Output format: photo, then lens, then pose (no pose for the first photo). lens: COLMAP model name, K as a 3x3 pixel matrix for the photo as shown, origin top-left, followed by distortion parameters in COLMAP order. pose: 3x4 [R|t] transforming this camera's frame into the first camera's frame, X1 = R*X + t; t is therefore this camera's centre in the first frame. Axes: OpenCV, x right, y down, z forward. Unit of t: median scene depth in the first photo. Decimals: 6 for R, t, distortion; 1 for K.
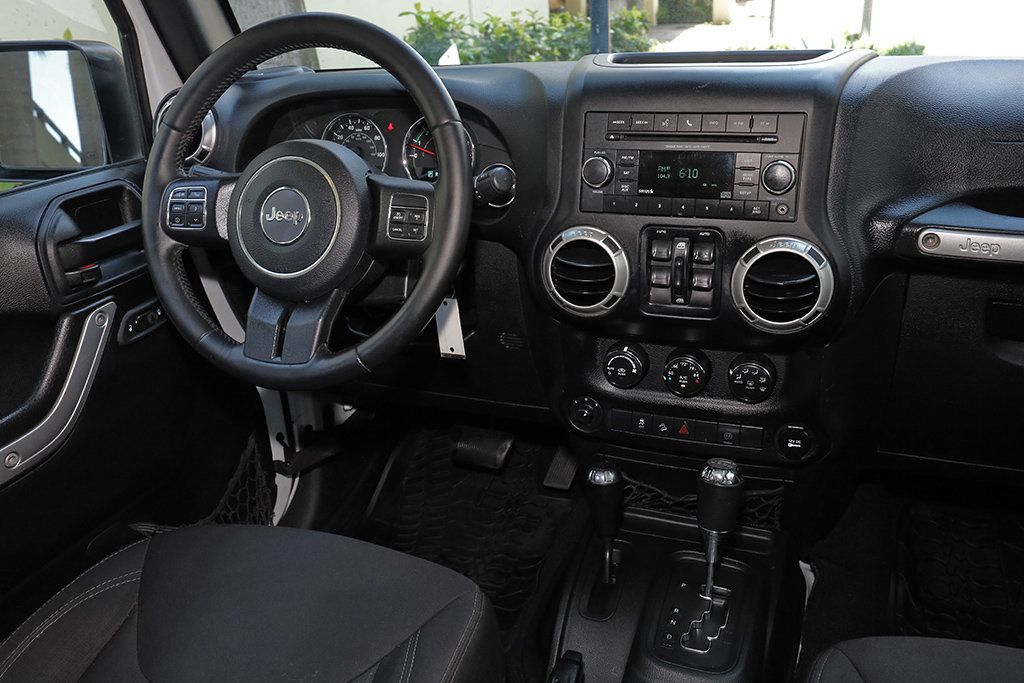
lens RADIAL K [[858.8, 0, 511.8], [0, 858.8, 334.1], [0, 0, 1]] dist [-0.032015, 0.001592]
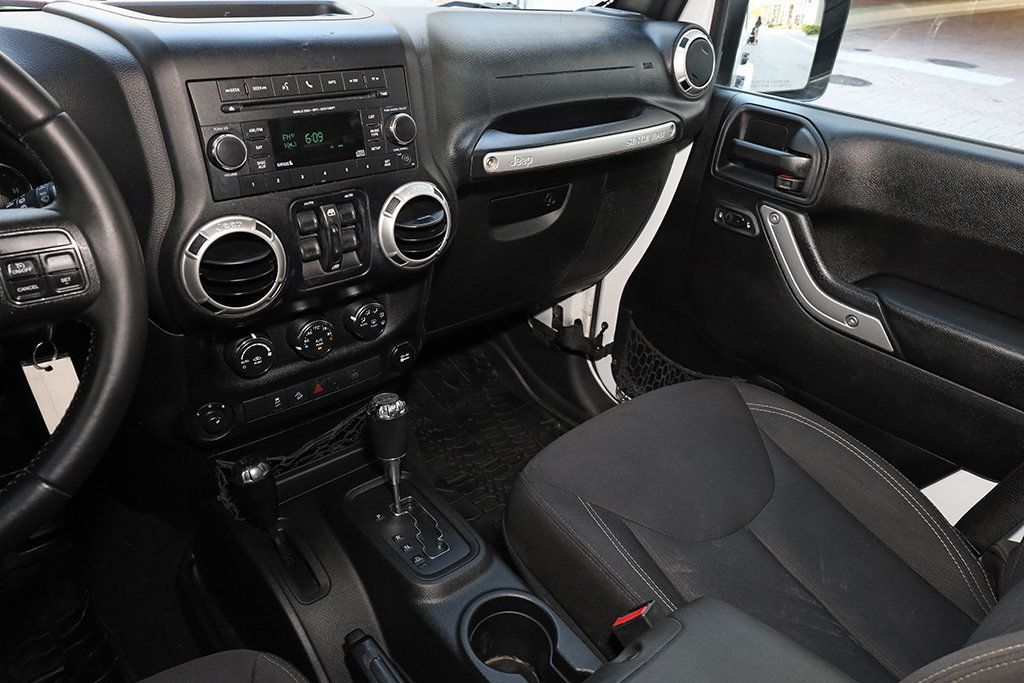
lens RADIAL K [[706.6, 0, 516.1], [0, 706.6, 341.7], [0, 0, 1]] dist [-0.004325, 0.004899]
pose [[0.472917, -0.371770, 0.798835, -0.373767], [0.259767, 0.925158, 0.276775, -0.123917], [-0.841945, 0.076619, 0.534096, 0.362276]]
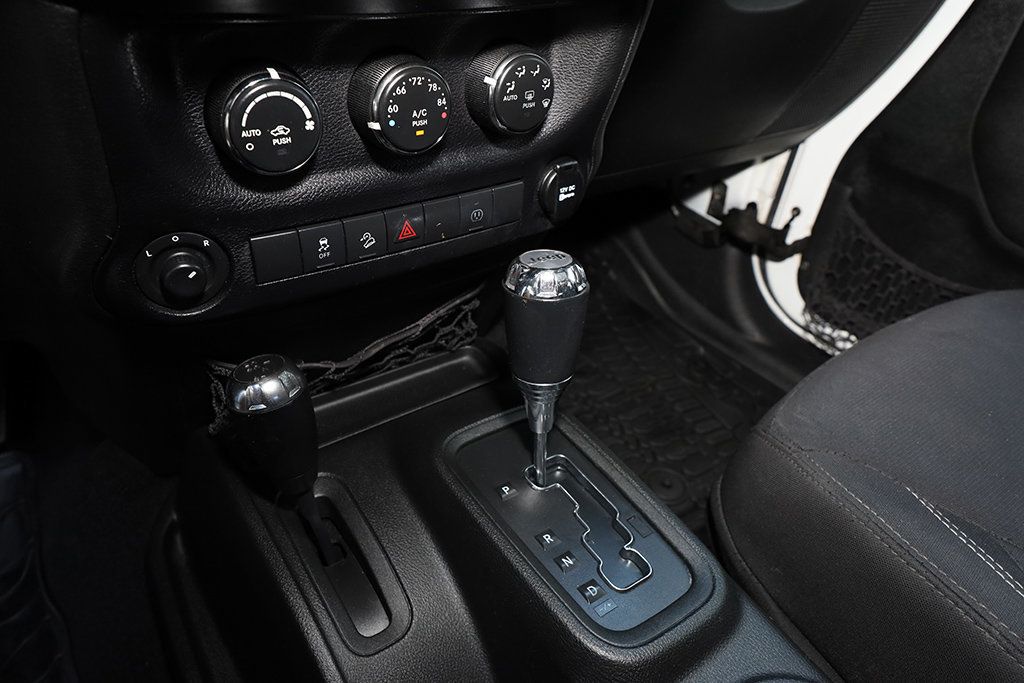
lens RADIAL K [[677.8, 0, 510.9], [0, 677.8, 337.9], [0, 0, 1]] dist [0.005651, 0.004683]
pose [[0.552457, -0.410546, 0.725426, -0.090258], [0.215150, 0.911038, 0.351740, 0.044250], [-0.805296, -0.038246, 0.591638, 0.761463]]
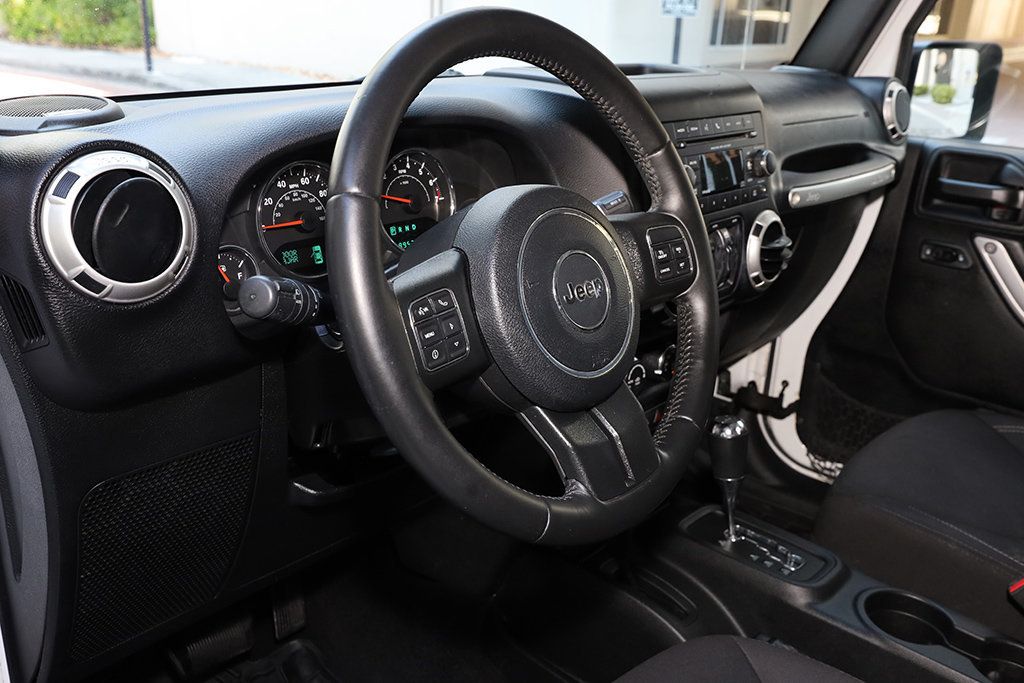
lens RADIAL K [[896.9, 0, 511.3], [0, 896.9, 349.0], [0, 0, 1]] dist [0.013067, 0.011174]
pose [[0.366164, -0.263689, 0.892408, -0.910191], [0.312833, 0.938076, 0.148824, -0.206988], [-0.876390, 0.224681, 0.425981, 0.713255]]
